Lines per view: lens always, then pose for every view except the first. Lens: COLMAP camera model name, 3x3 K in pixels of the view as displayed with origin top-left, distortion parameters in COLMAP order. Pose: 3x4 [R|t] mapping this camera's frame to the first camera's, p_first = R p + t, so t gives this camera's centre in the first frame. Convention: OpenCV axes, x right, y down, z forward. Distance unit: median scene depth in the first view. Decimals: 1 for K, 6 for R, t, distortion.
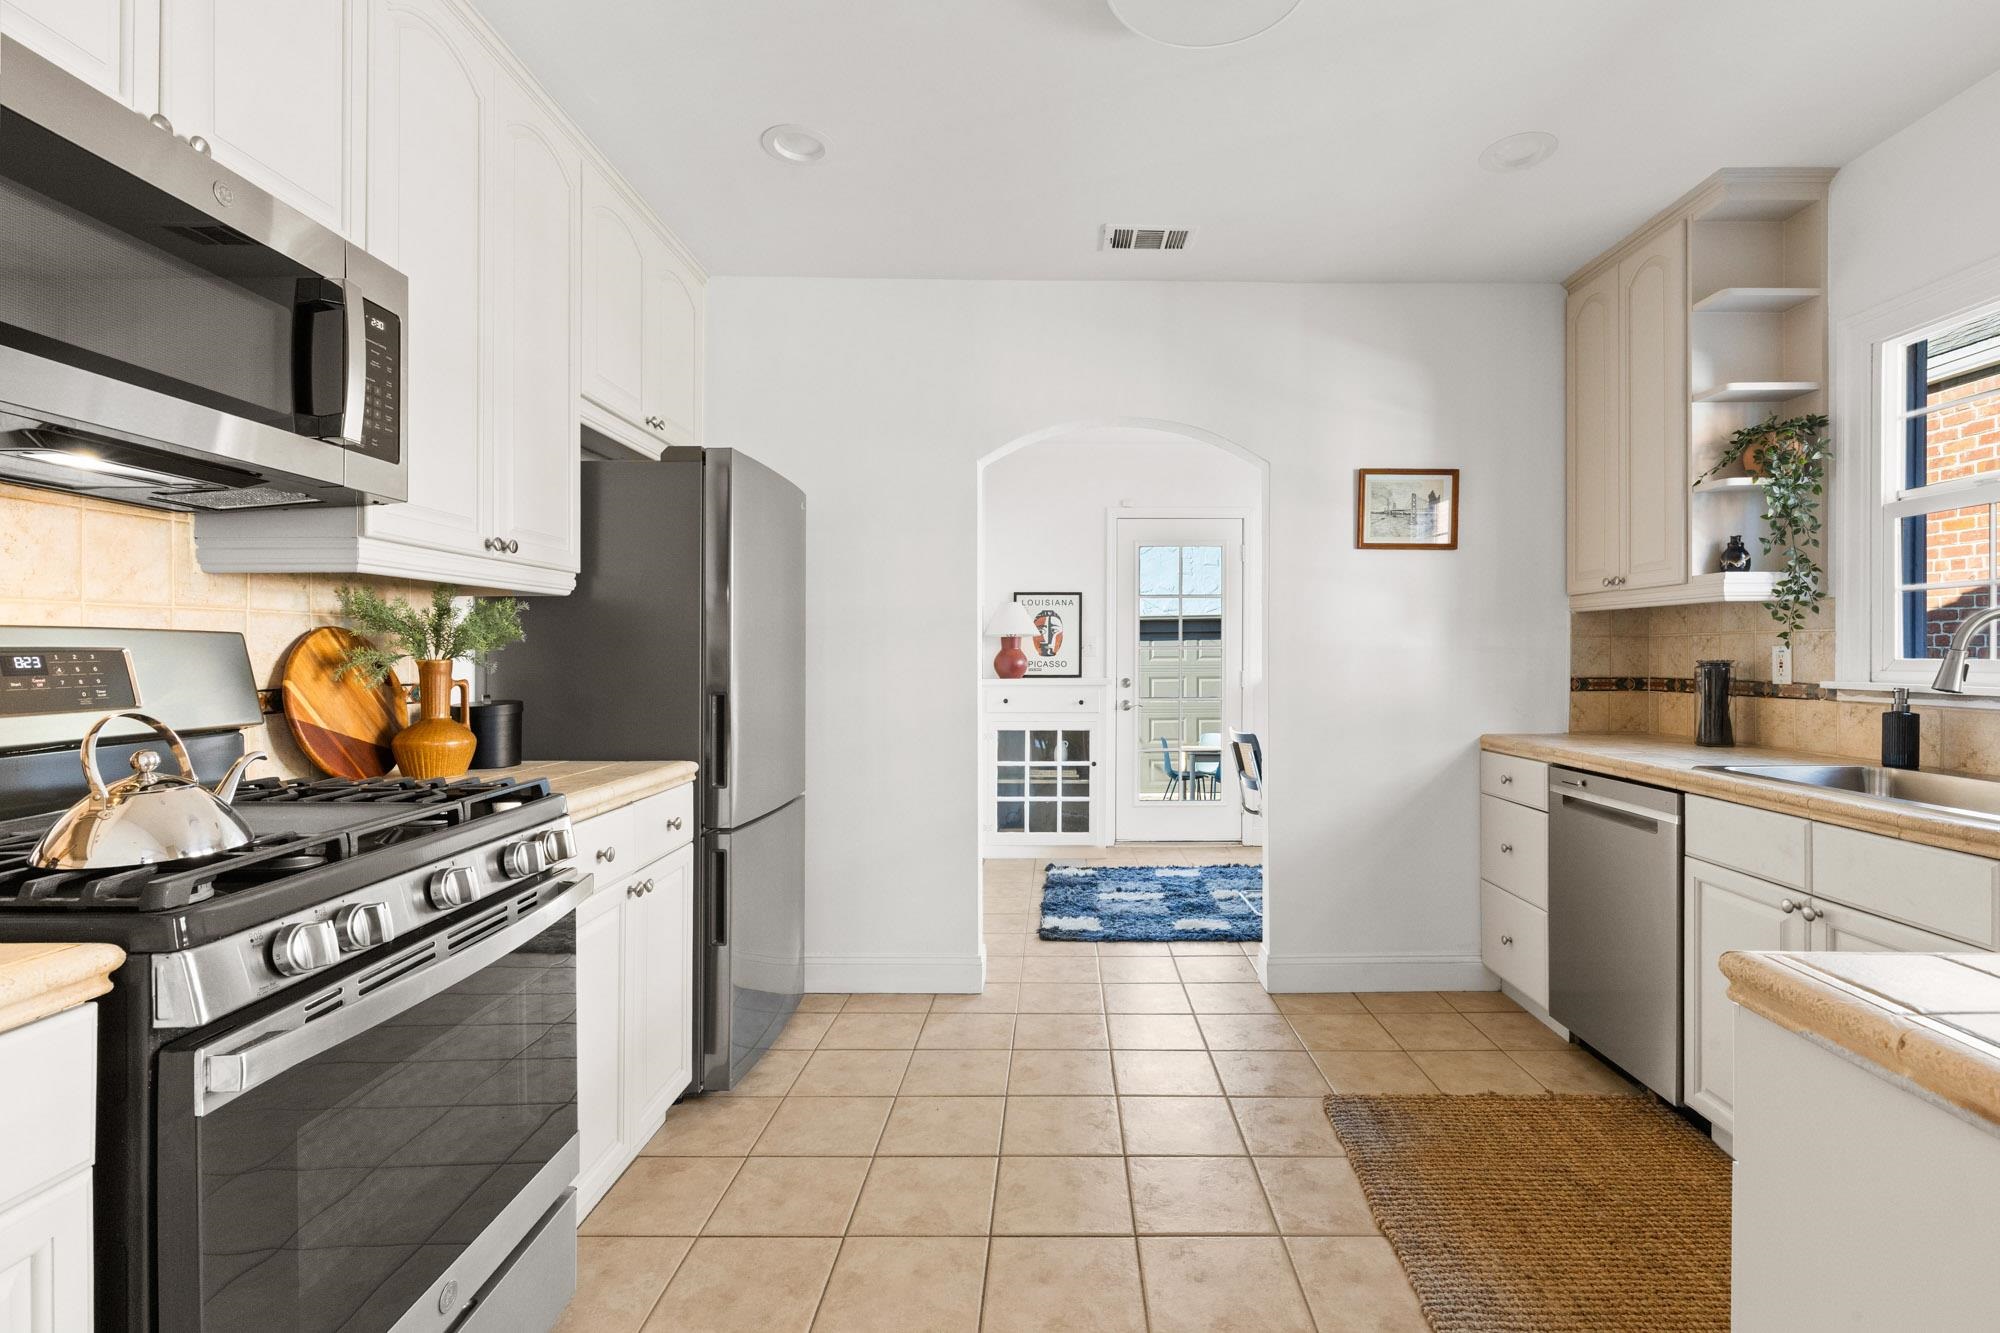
lens RADIAL K [[955.2, 0, 1066.3], [0, 955.2, 650.6], [0, 0, 1]] dist [-0.002184, -0.000366]
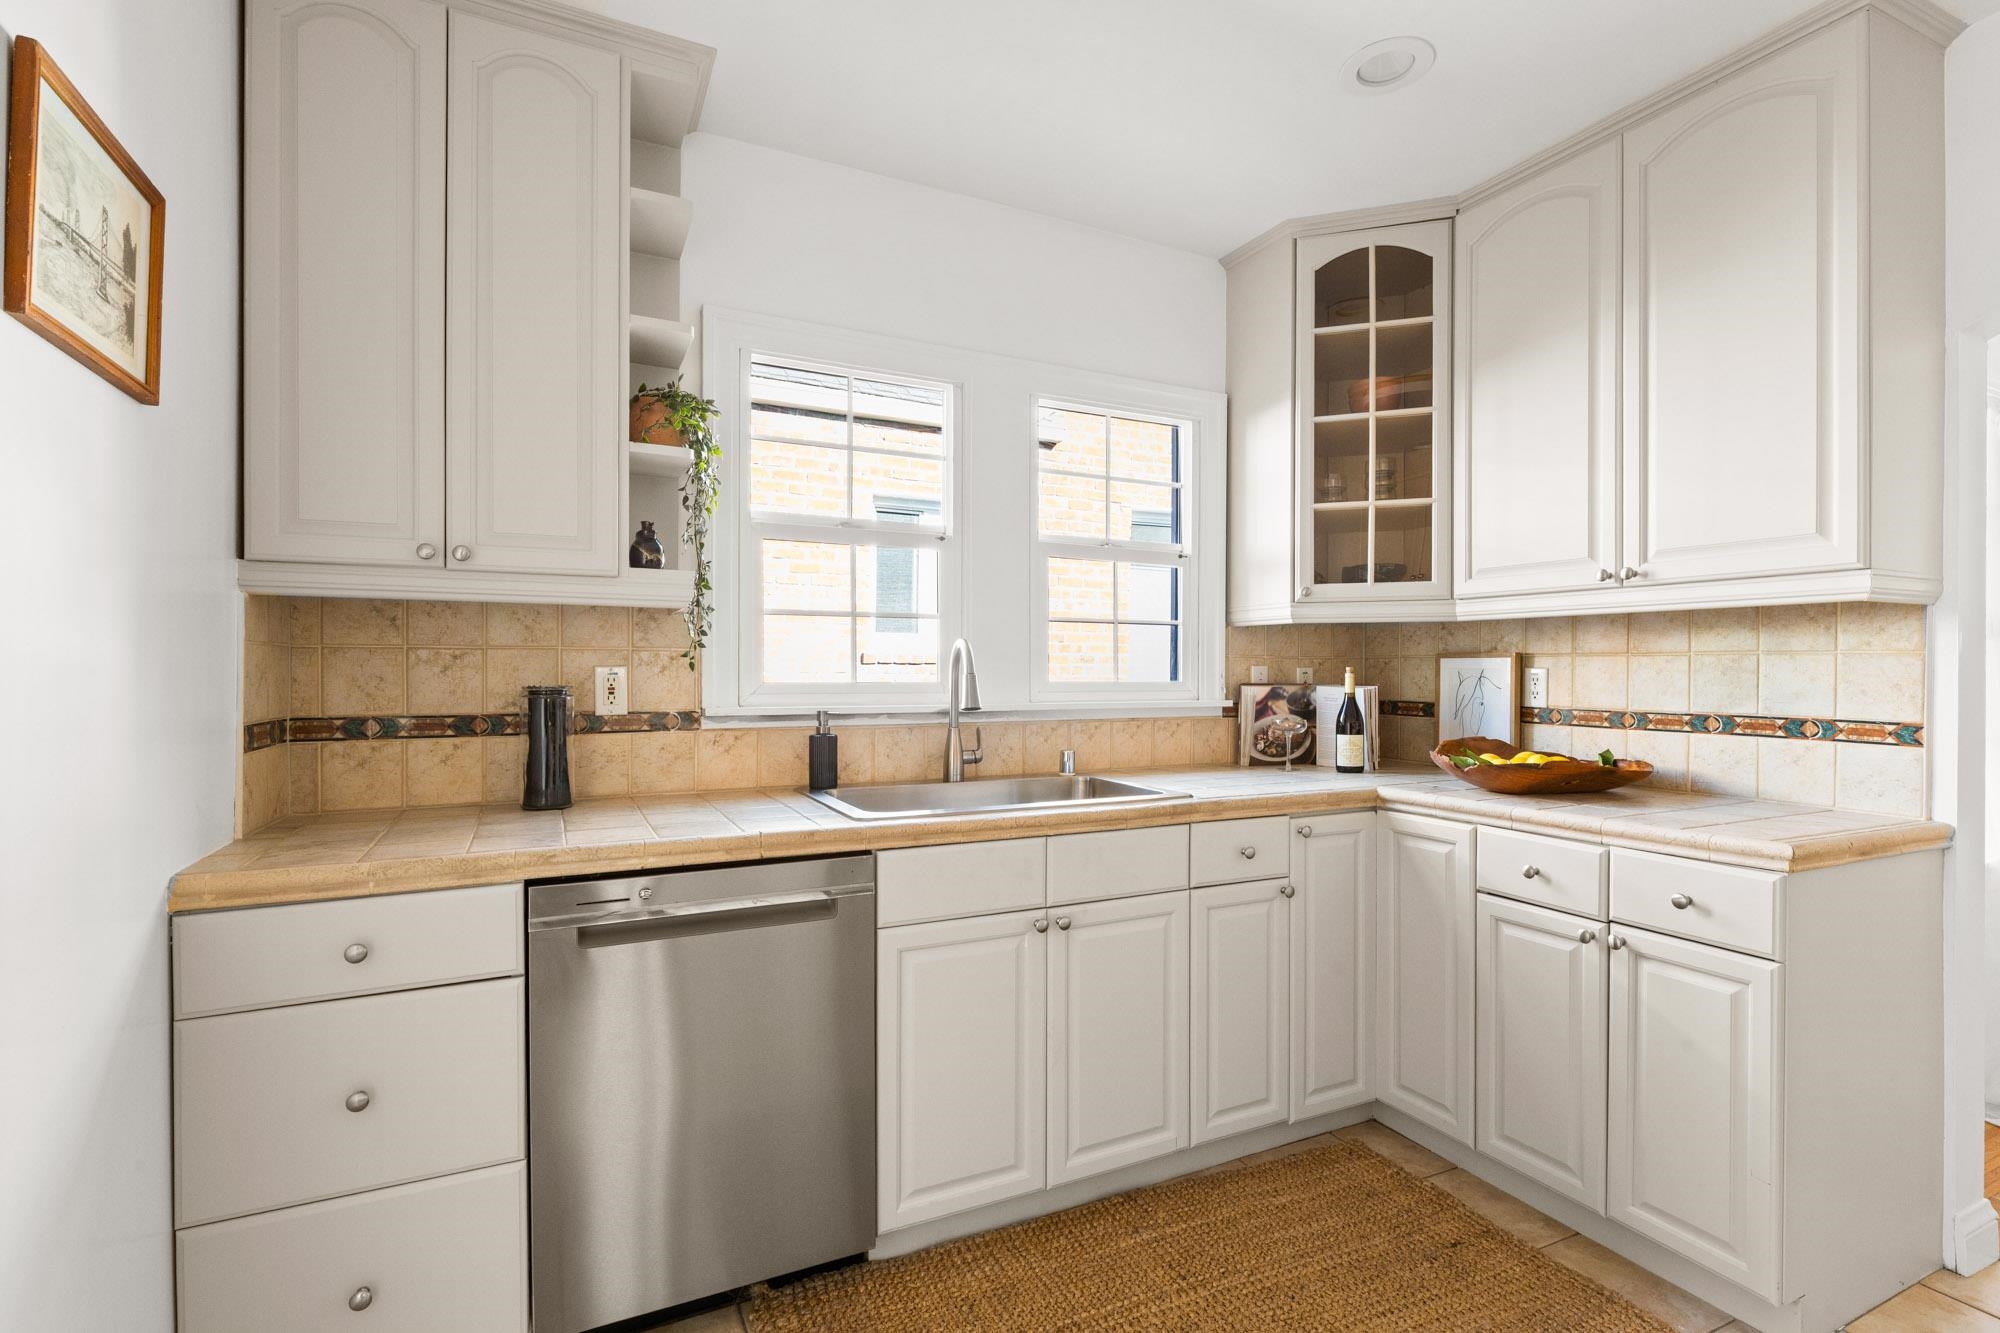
lens RADIAL K [[935.0, 0, 1005.2], [0, 935.0, 668.3], [0, 0, 1]] dist [-0.006948, 0.000763]
pose [[-0.428151, 0.002784, 0.903703, -0.078623], [-0.005381, 0.999970, -0.005630, -0.000801], [-0.903691, -0.007274, -0.428123, 0.893709]]
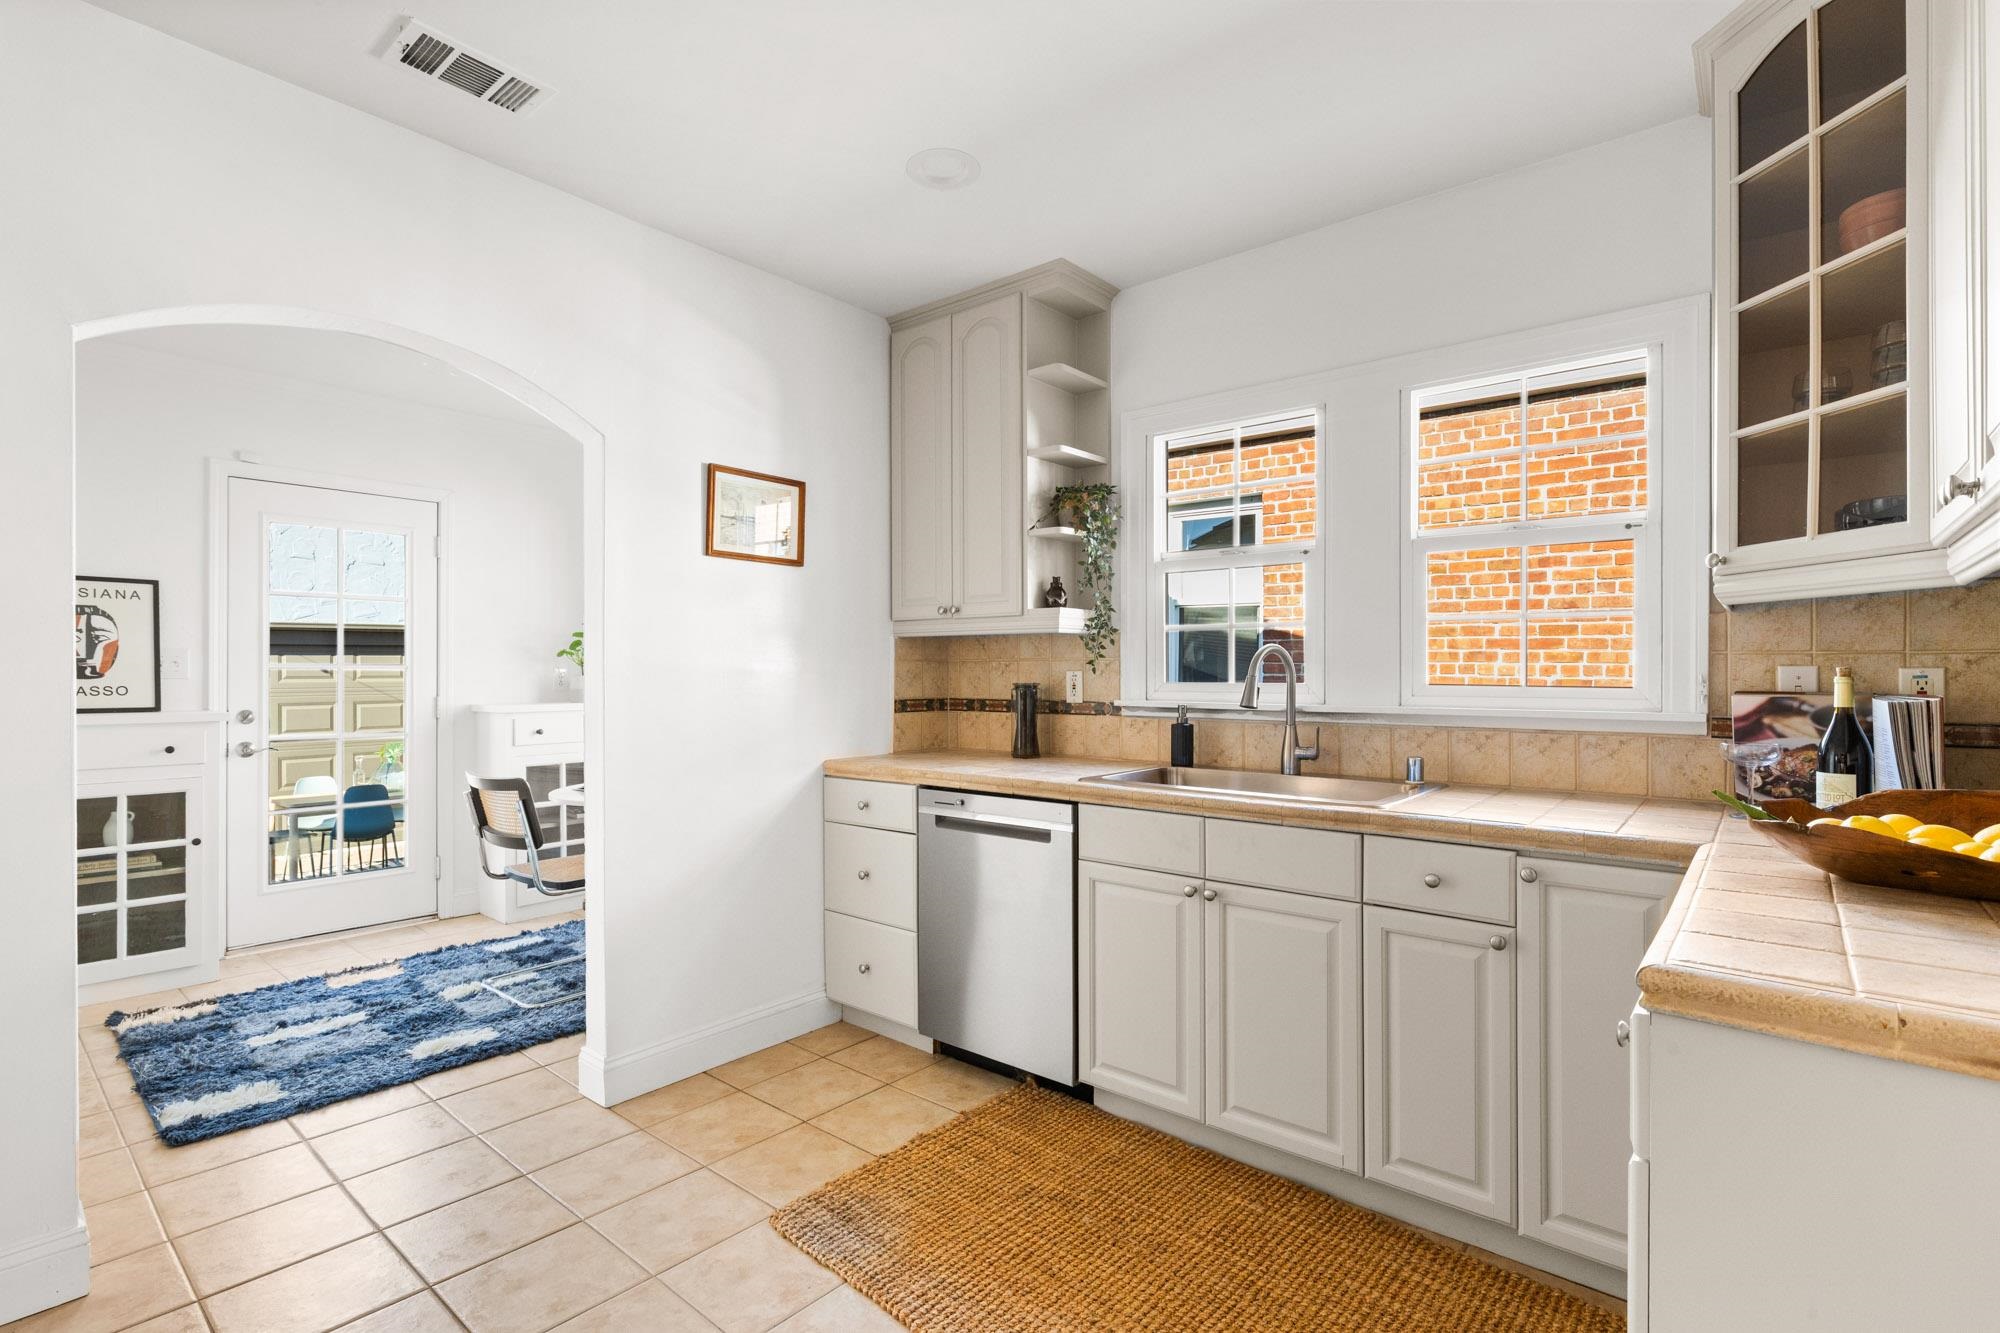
lens RADIAL K [[924.5, 0, 1036.3], [0, 924.5, 671.5], [0, 0, 1]] dist [-0.002499, -0.000102]
pose [[0.638627, 0.003559, 0.769508, -0.156030], [-0.005343, 0.999986, -0.000191, -0.003467], [-0.769498, -0.003990, 0.638637, 0.250176]]
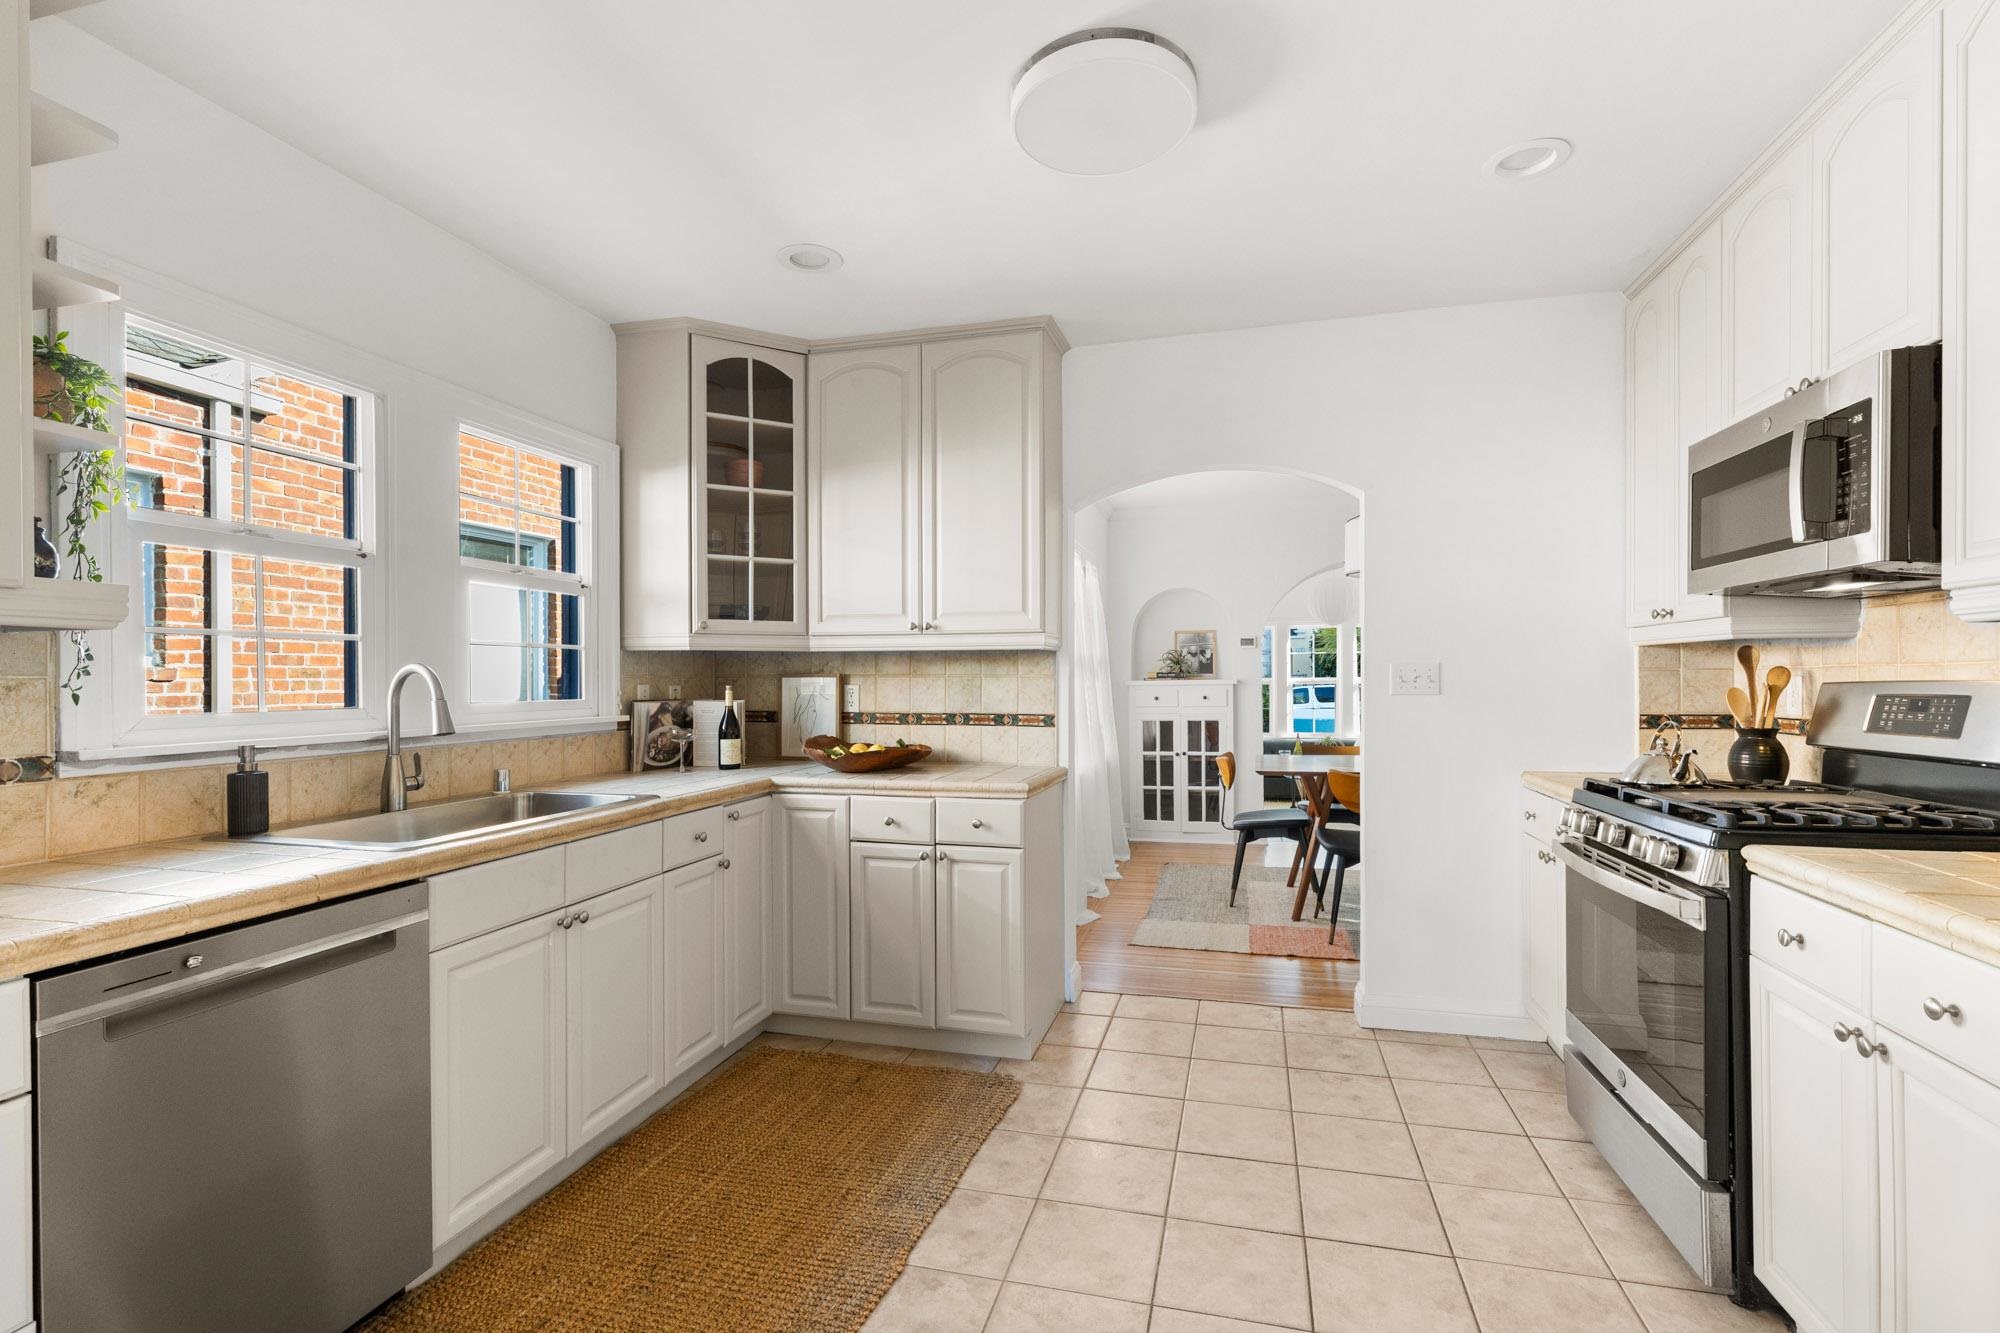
lens RADIAL K [[905.8, 0, 1005.0], [0, 905.8, 674.8], [0, 0, 1]] dist [0.000518, 0.000029]
pose [[-0.962441, 0.006302, 0.271419, -0.029349], [0.004845, 0.999970, -0.006037, -0.012930], [-0.271449, -0.004495, -0.962442, 1.163446]]
